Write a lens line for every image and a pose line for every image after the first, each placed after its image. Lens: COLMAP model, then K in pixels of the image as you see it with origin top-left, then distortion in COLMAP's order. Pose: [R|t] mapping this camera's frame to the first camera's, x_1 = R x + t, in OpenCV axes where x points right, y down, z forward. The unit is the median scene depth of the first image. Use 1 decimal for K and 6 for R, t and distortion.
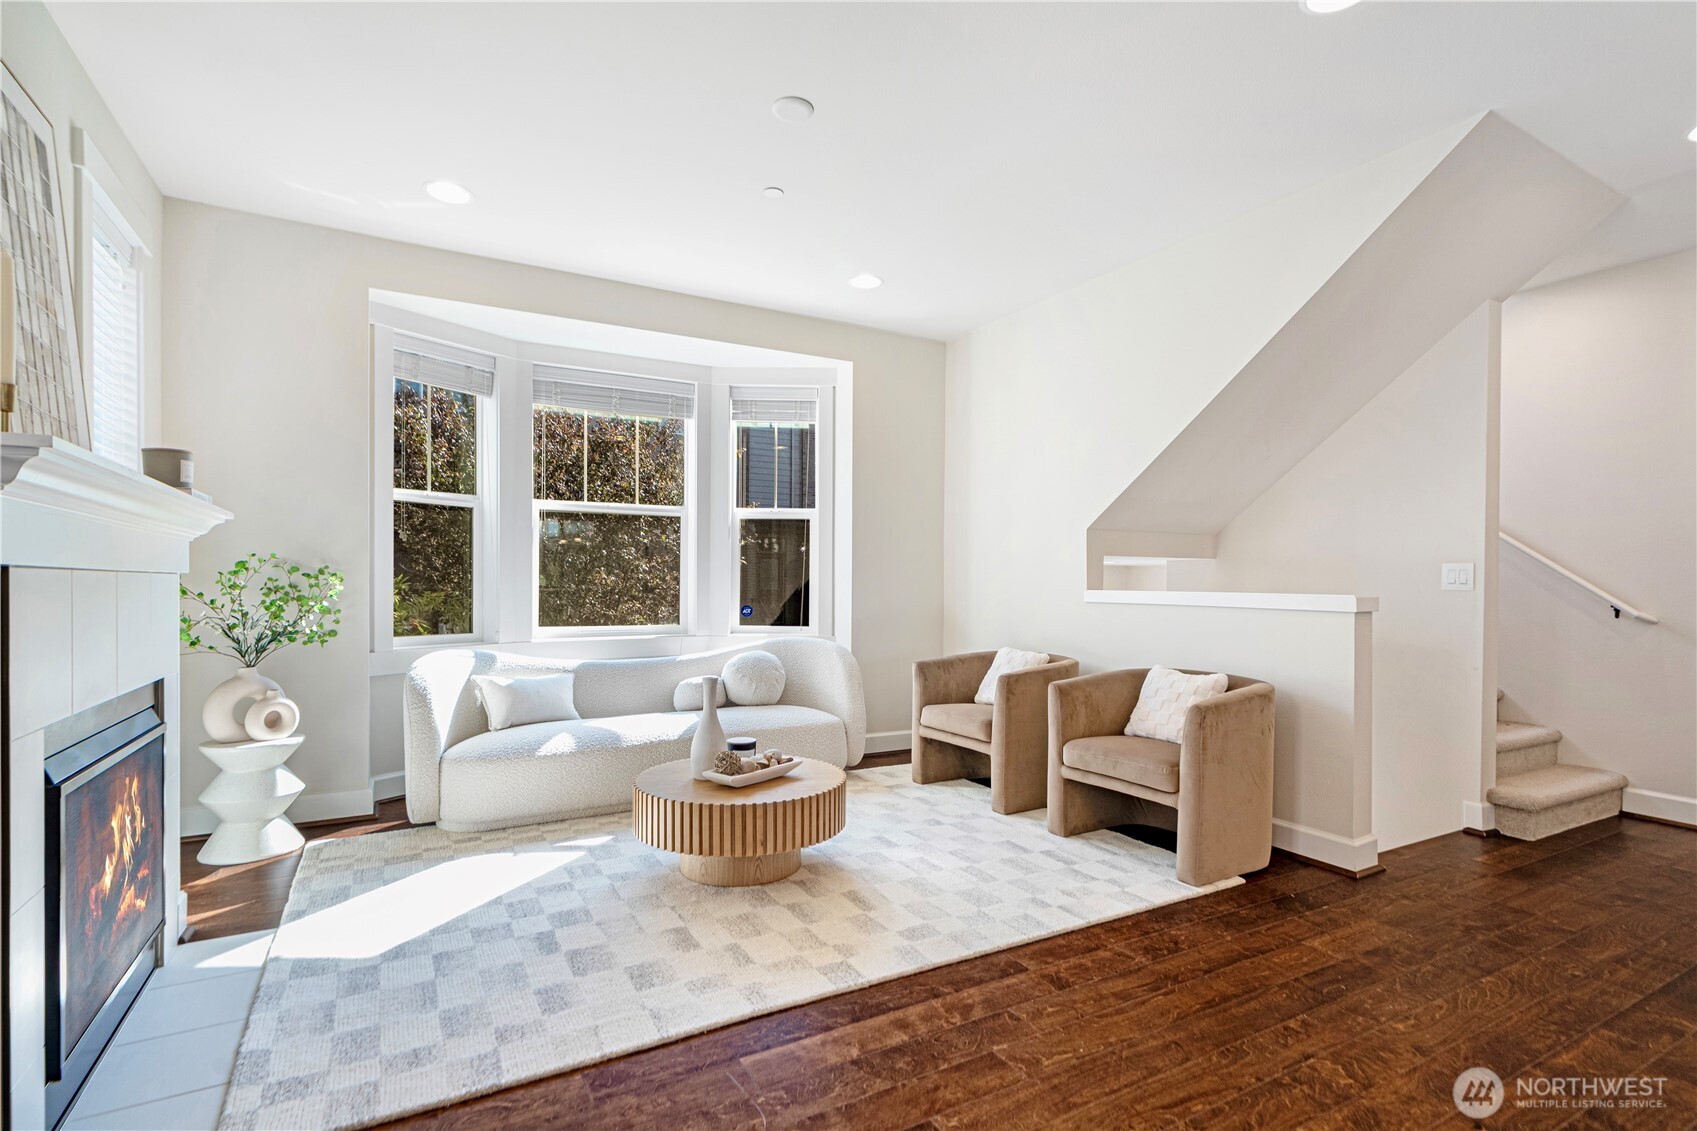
lens RADIAL K [[821.5, 0, 881.8], [0, 821.5, 582.9], [0, 0, 1]] dist [0.012688, -0.002965]
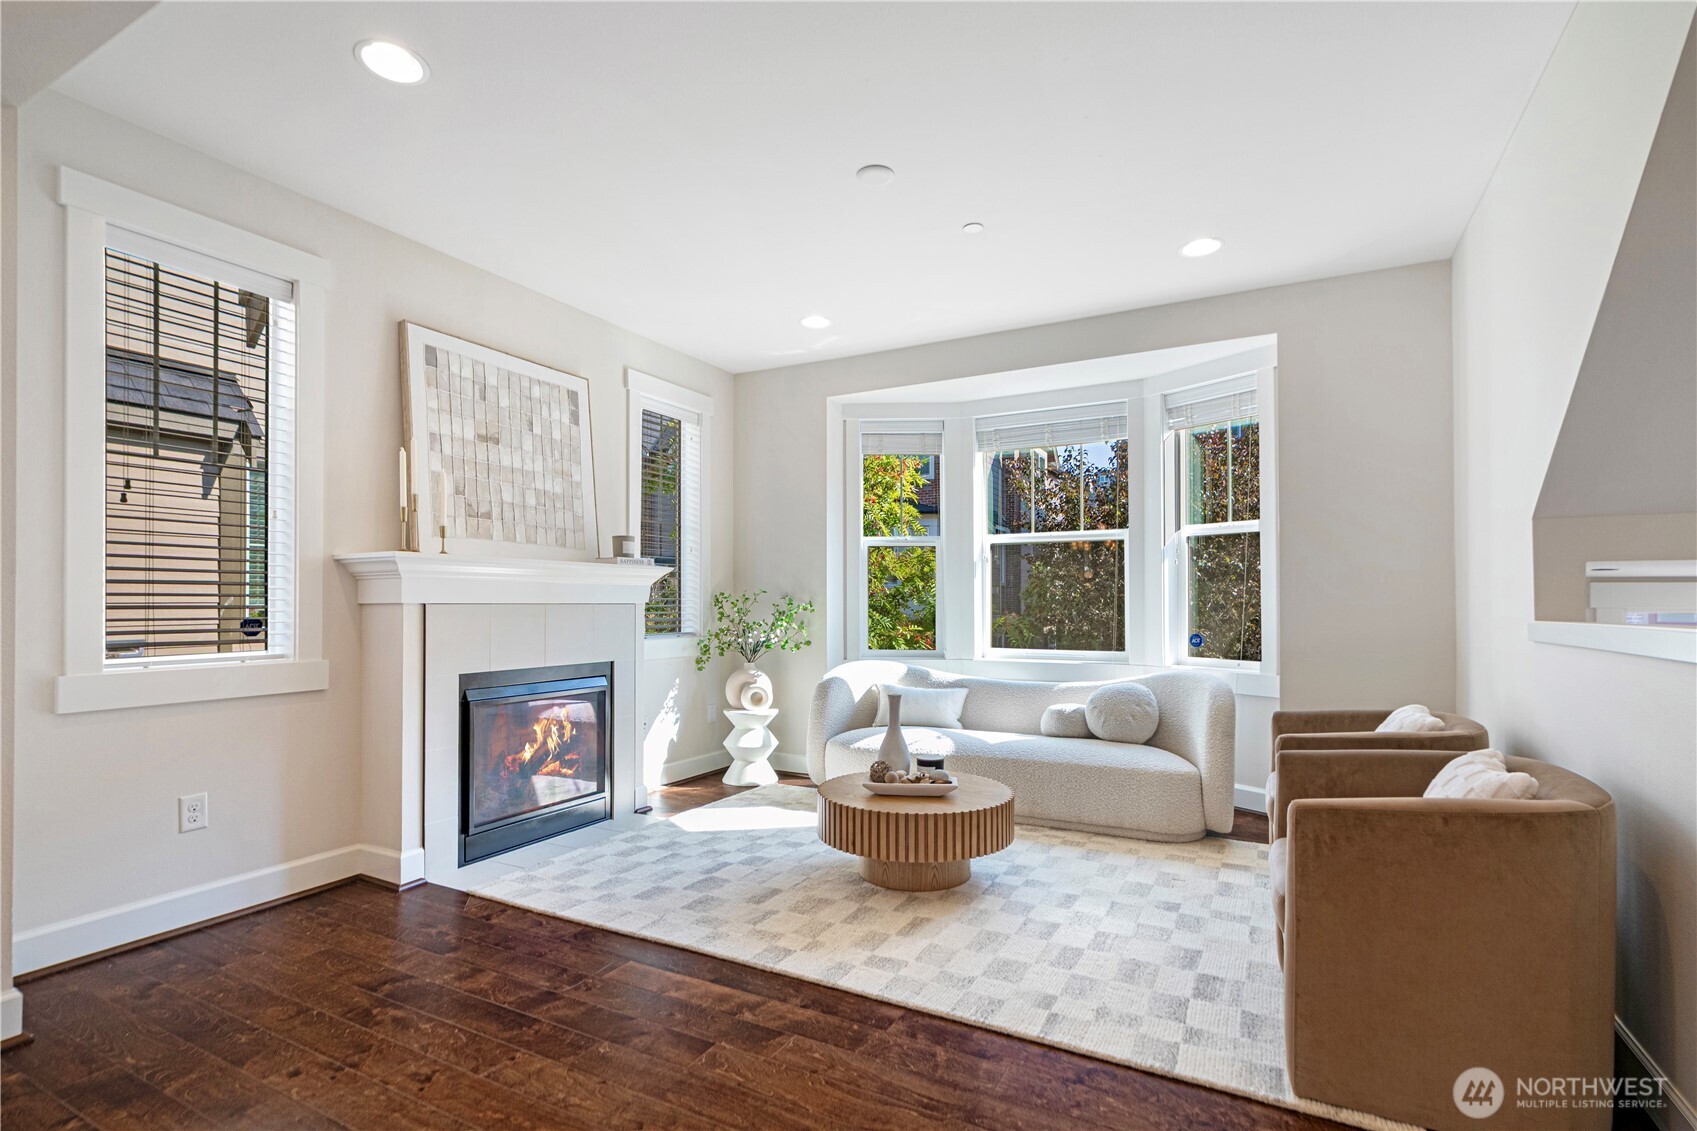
lens RADIAL K [[821.5, 0, 805.1], [0, 821.5, 584.9], [0, 0, 1]] dist [0.012688, -0.002965]
pose [[0.508548, -0.024972, -0.860671, 0.654158], [0.001566, 0.999605, -0.028078, -0.001627], [0.861032, 0.012931, 0.508386, 0.311434]]
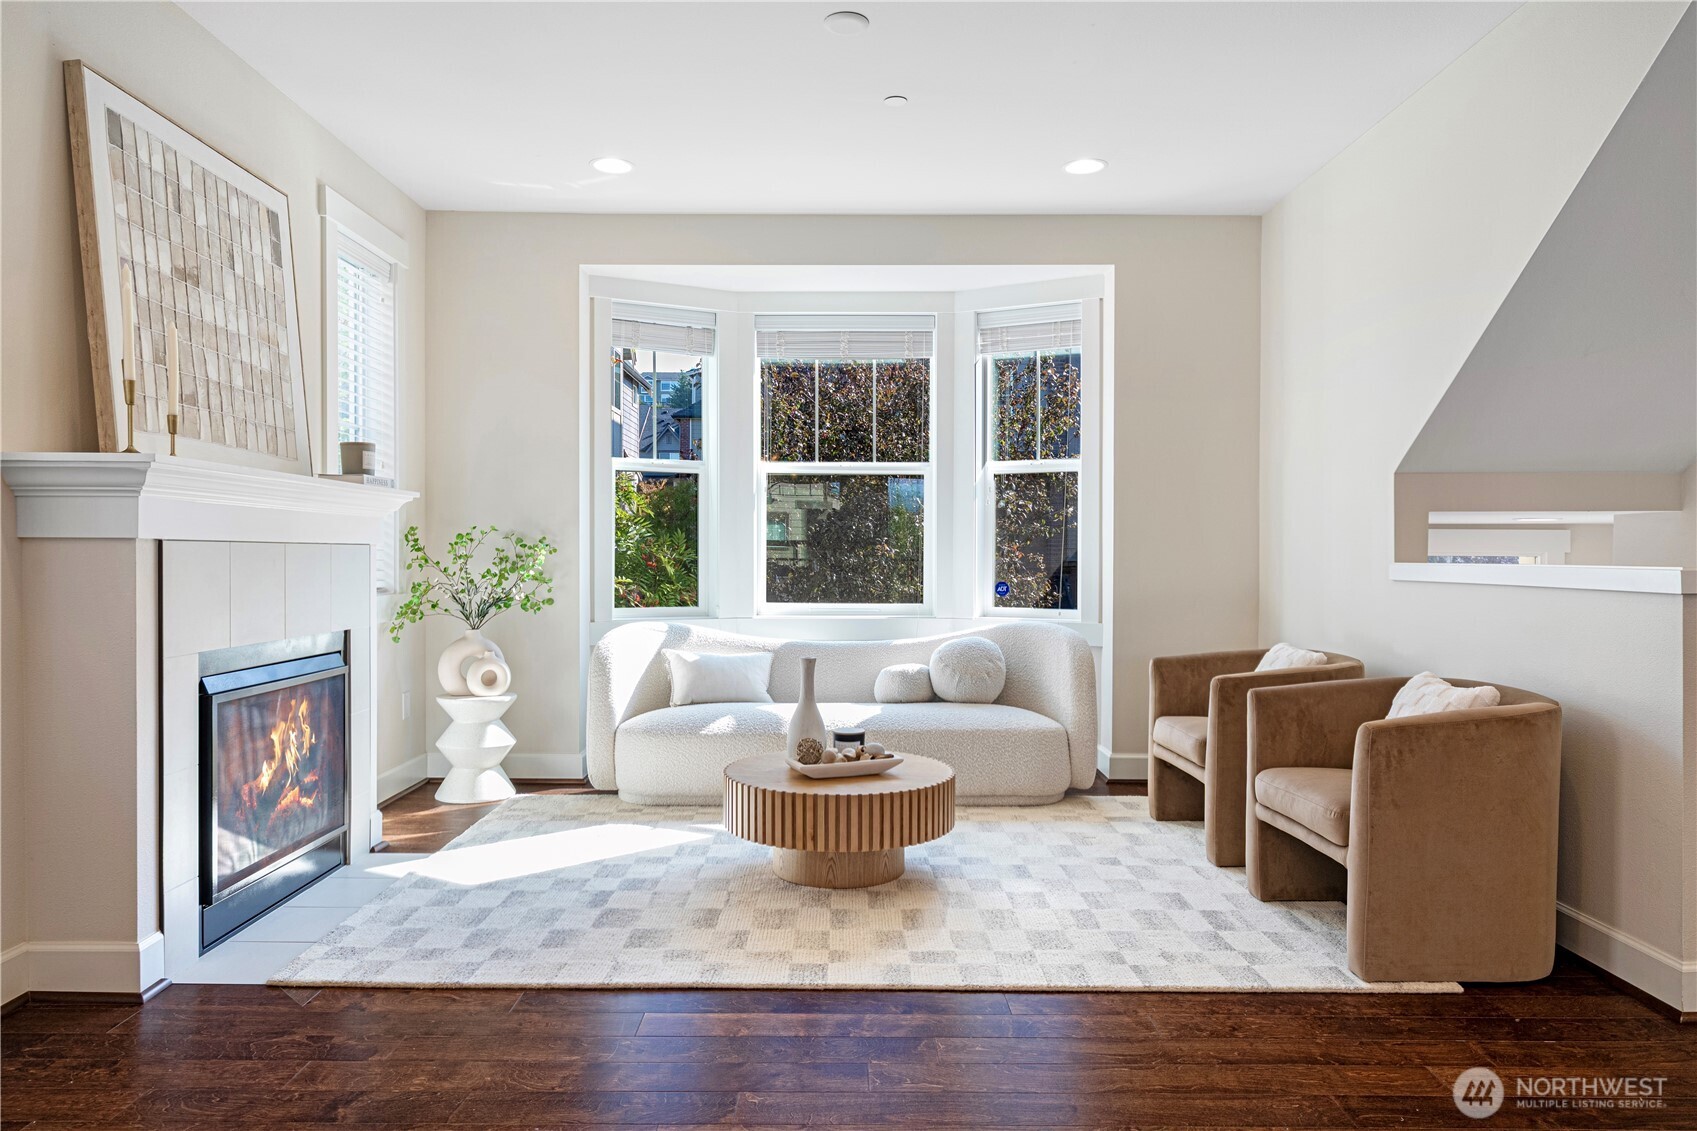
lens RADIAL K [[1124.7, 0, 833.6], [0, 1124.7, 561.4], [0, 0, 1]] dist [-0.005939, 0.006106]
pose [[0.863310, 0.002485, -0.504668, 0.416751], [-0.000247, 0.999990, 0.004501, 0.004447], [0.504674, -0.003761, 0.863302, -0.050438]]
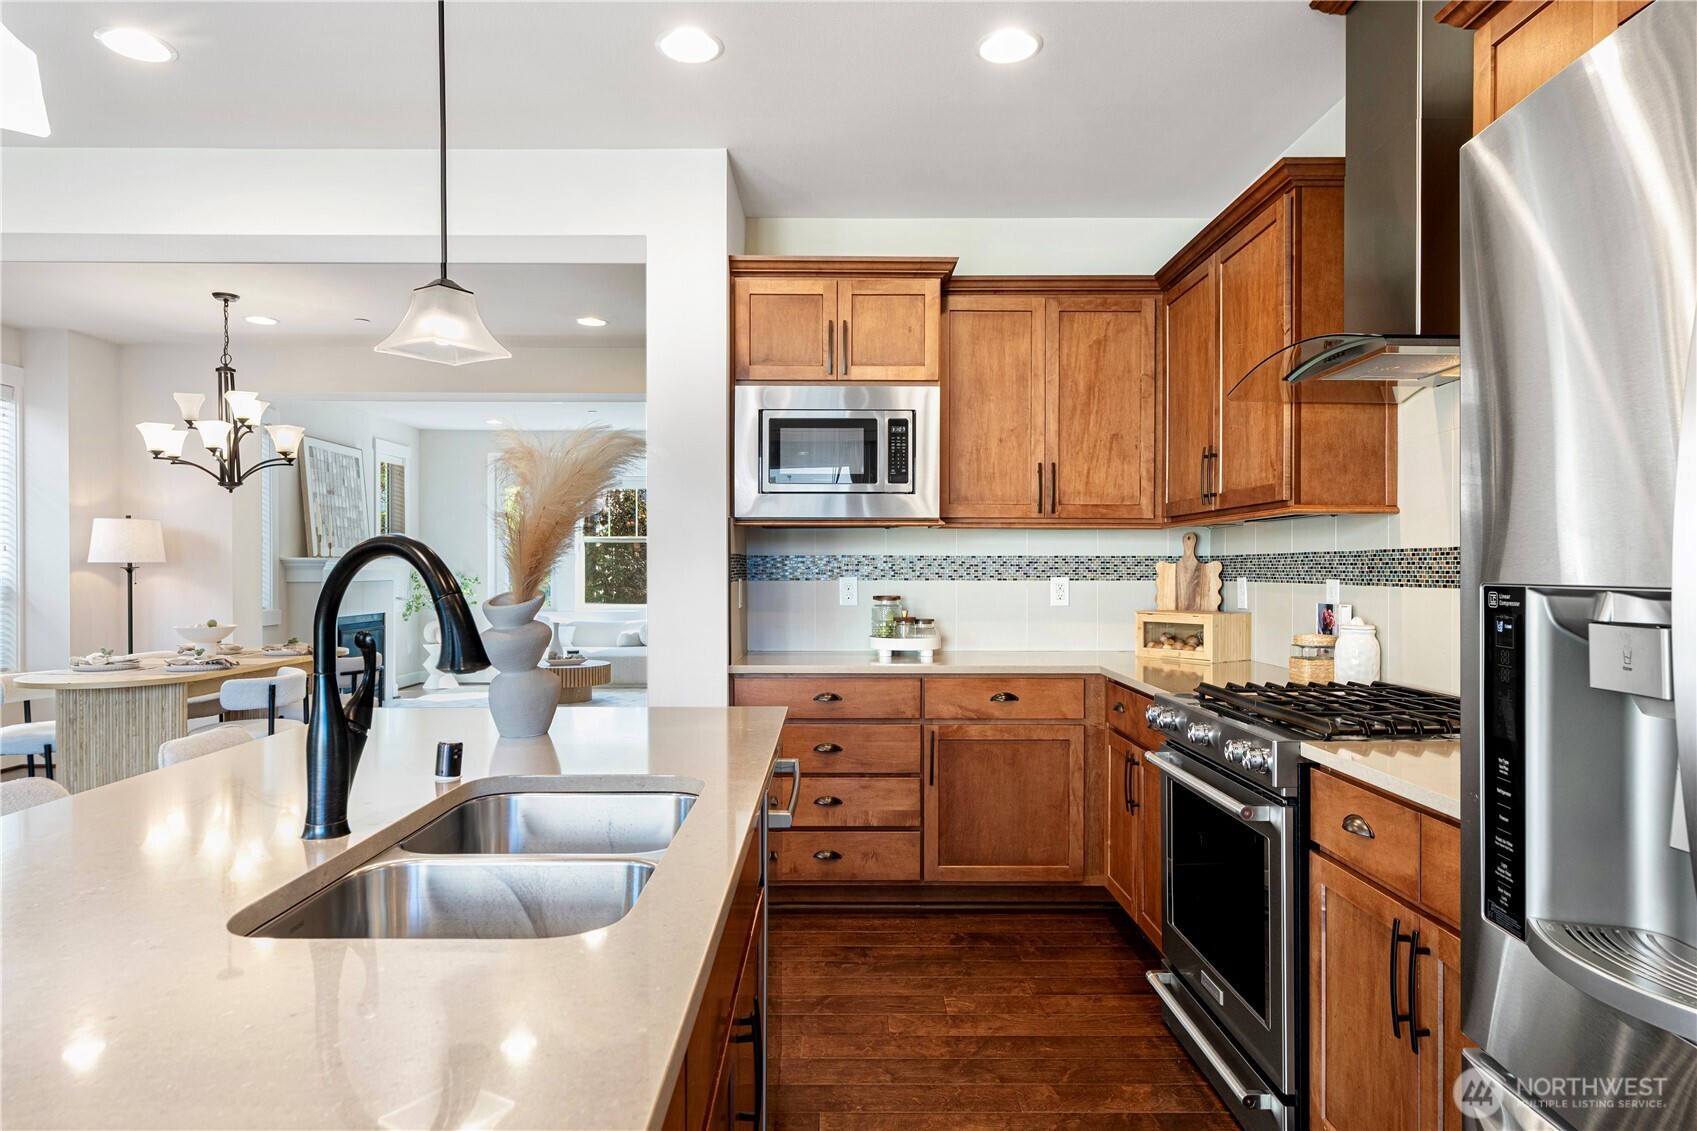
lens RADIAL K [[993.5, 0, 841.5], [0, 993.5, 568.0], [0, 0, 1]] dist [0.002447, 0.000248]
pose [[0.876579, -0.001745, -0.481255, 1.860039], [0.000045, 0.999994, -0.003545, -0.033359], [0.481258, 0.003085, 0.876574, -1.126886]]
